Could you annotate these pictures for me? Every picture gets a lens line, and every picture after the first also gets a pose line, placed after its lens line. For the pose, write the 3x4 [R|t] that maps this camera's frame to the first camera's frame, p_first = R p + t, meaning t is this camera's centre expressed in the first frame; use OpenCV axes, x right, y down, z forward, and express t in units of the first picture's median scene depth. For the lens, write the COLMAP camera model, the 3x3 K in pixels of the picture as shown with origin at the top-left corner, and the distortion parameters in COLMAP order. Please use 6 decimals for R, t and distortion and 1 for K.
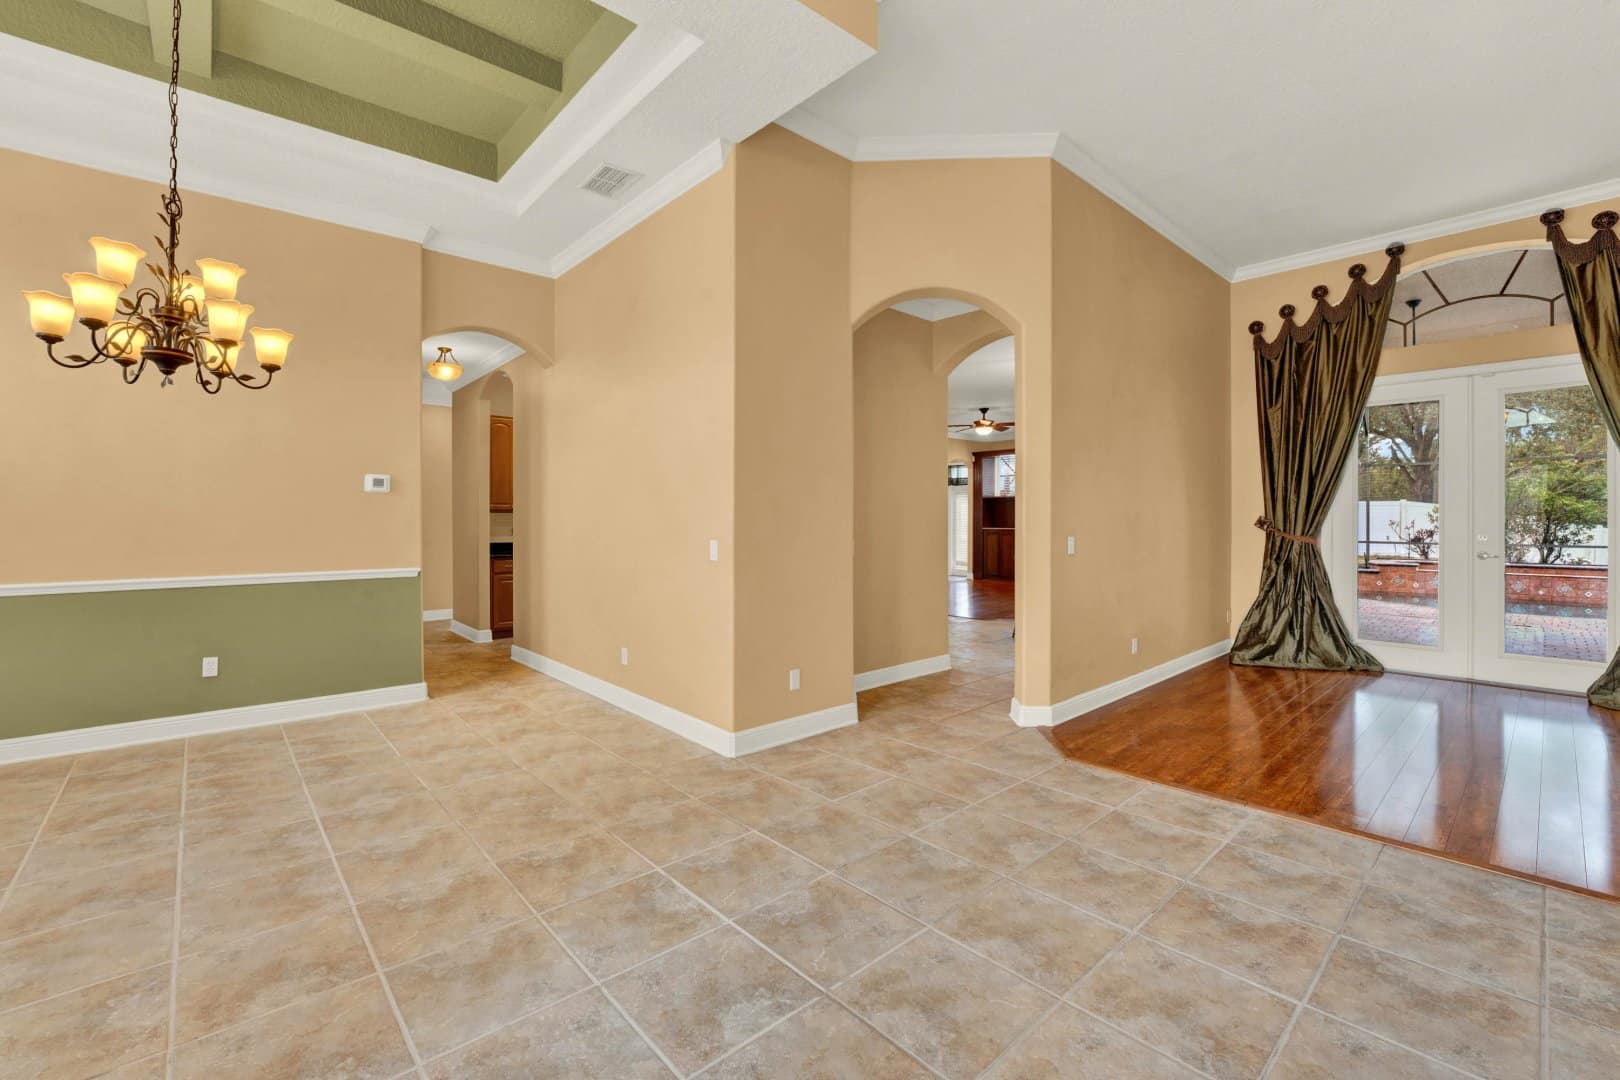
lens RADIAL K [[691.8, 0, 795.7], [0, 691.8, 510.4], [0, 0, 1]] dist [-0.005693, -0.000963]
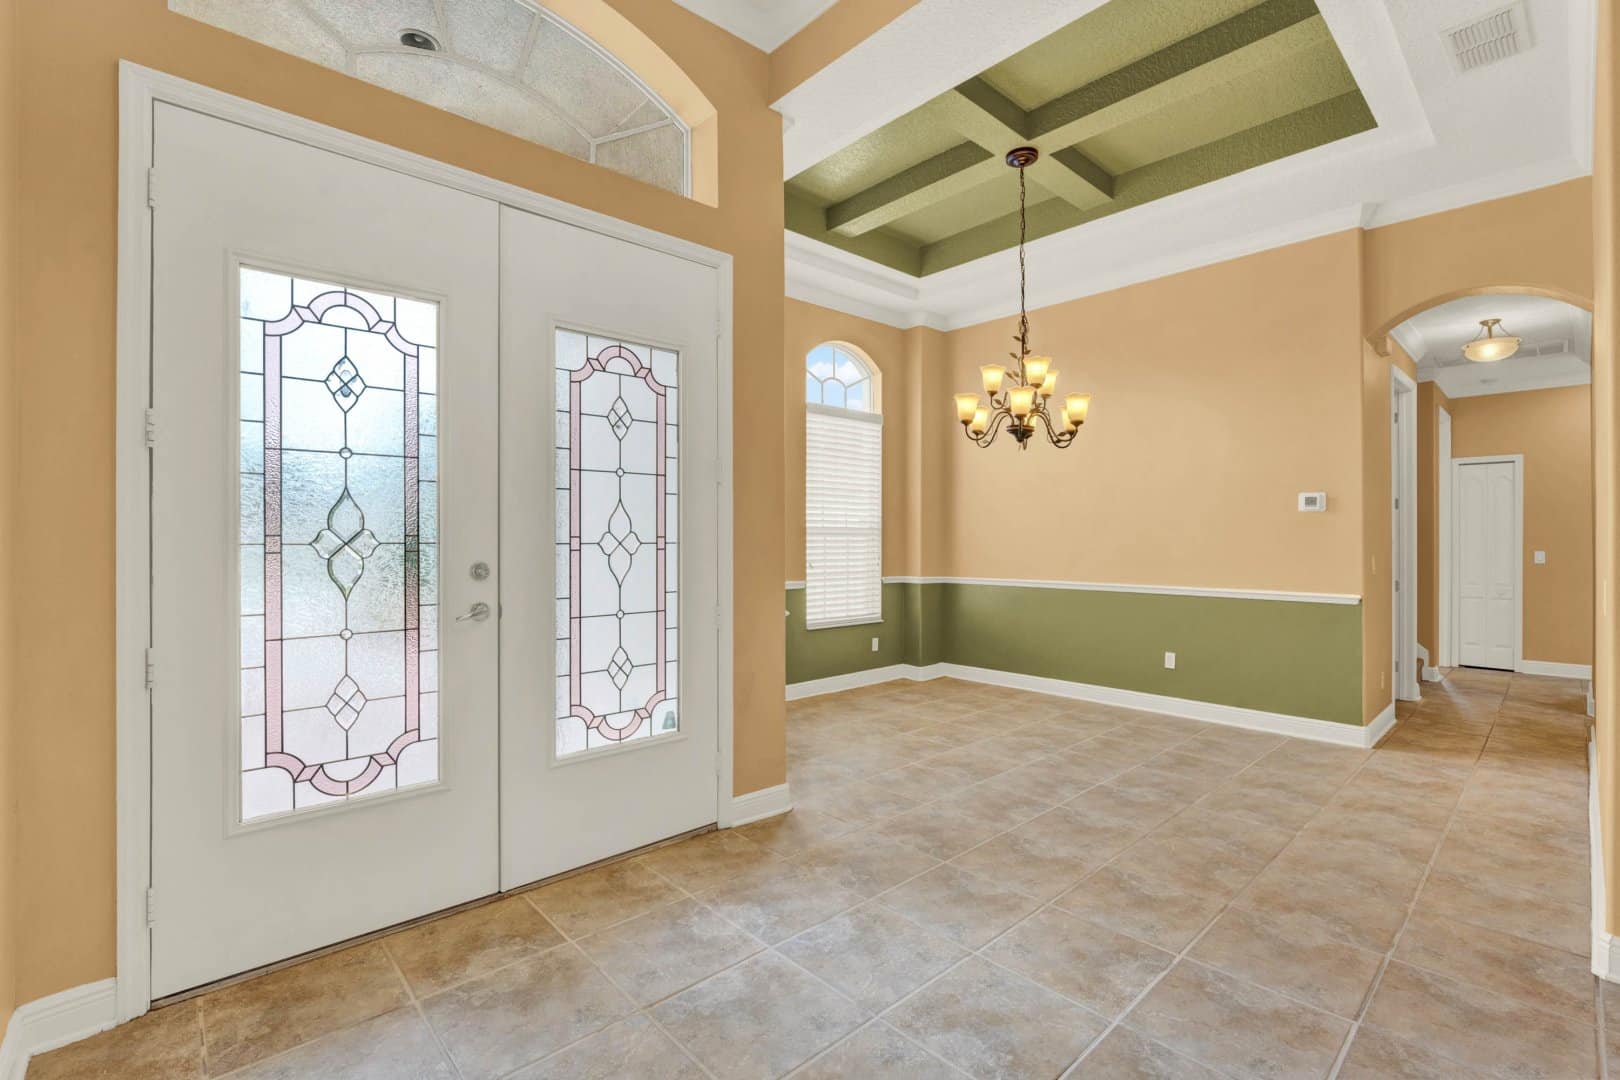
lens RADIAL K [[722.2, 0, 817.0], [0, 722.2, 532.2], [0, 0, 1]] dist [-0.017265, 0.001391]
pose [[0.036240, -0.009246, -0.999300, 0.857666], [0.009683, 0.999914, -0.008900, 0.009530], [0.999296, -0.009354, 0.036327, 0.693207]]
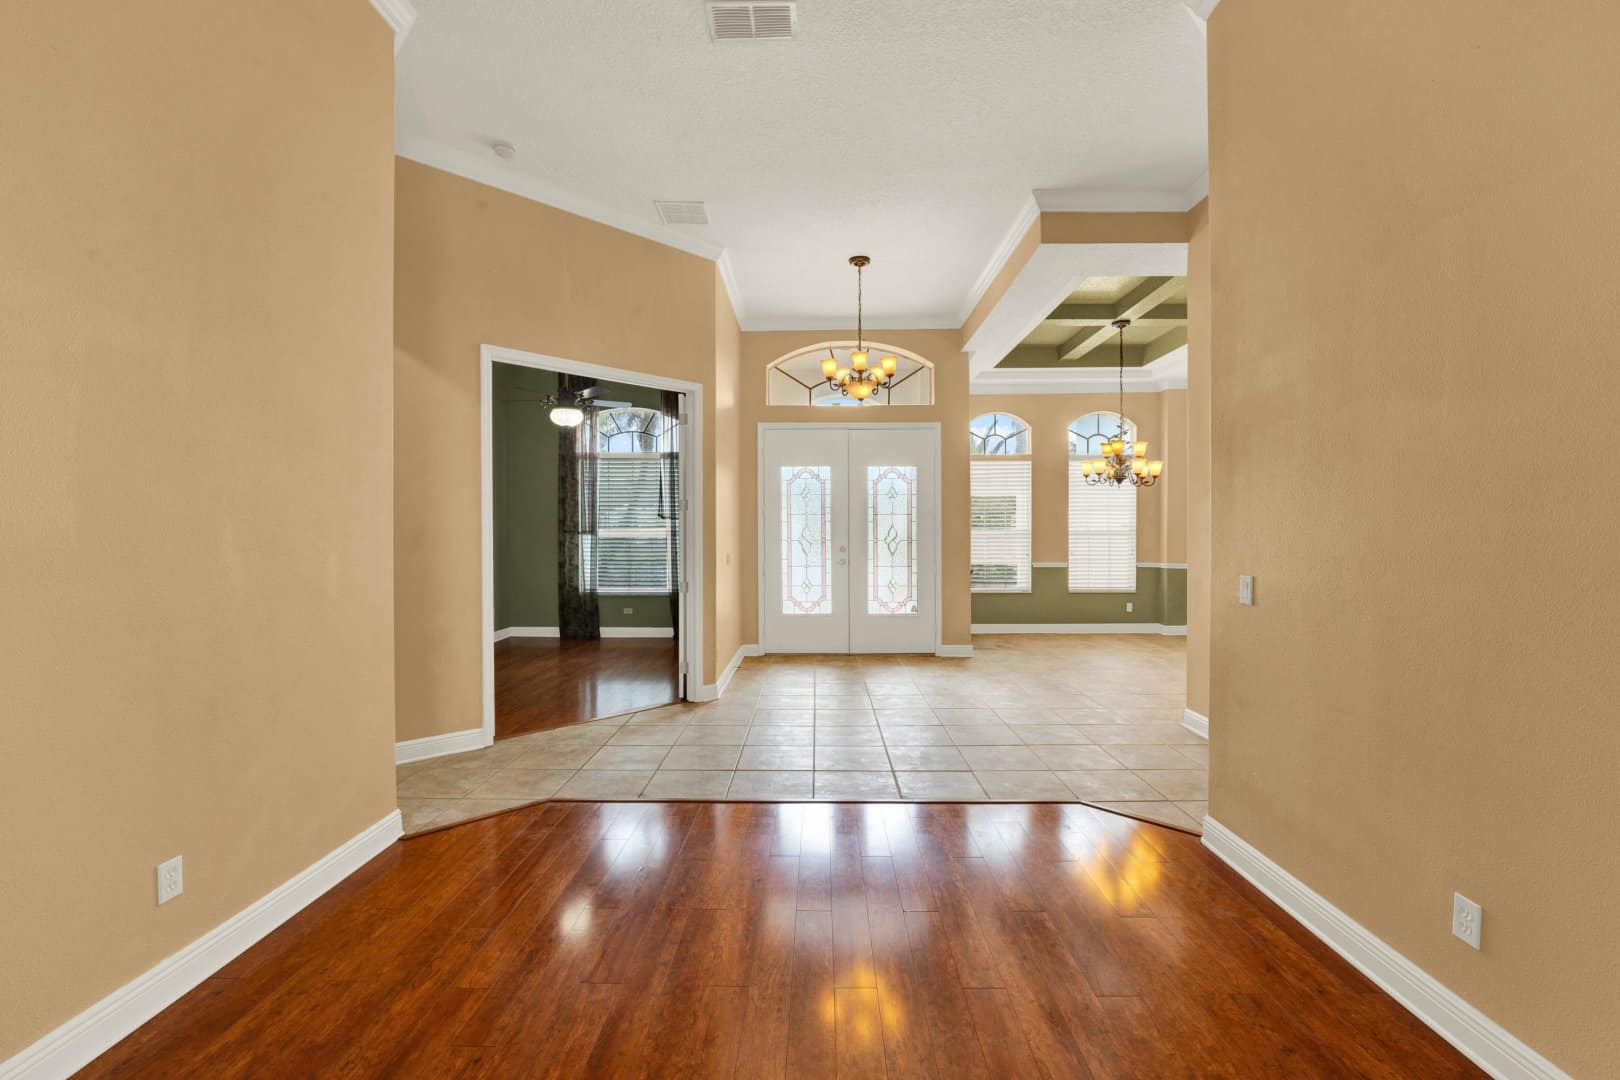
lens RADIAL K [[691.8, 0, 813.1], [0, 691.8, 539.9], [0, 0, 1]] dist [-0.005693, -0.000963]
pose [[-0.659358, 0.007698, -0.751789, 2.146216], [0.009308, 0.999955, 0.002076, 0.002529], [0.751771, -0.005629, -0.659400, 2.099598]]
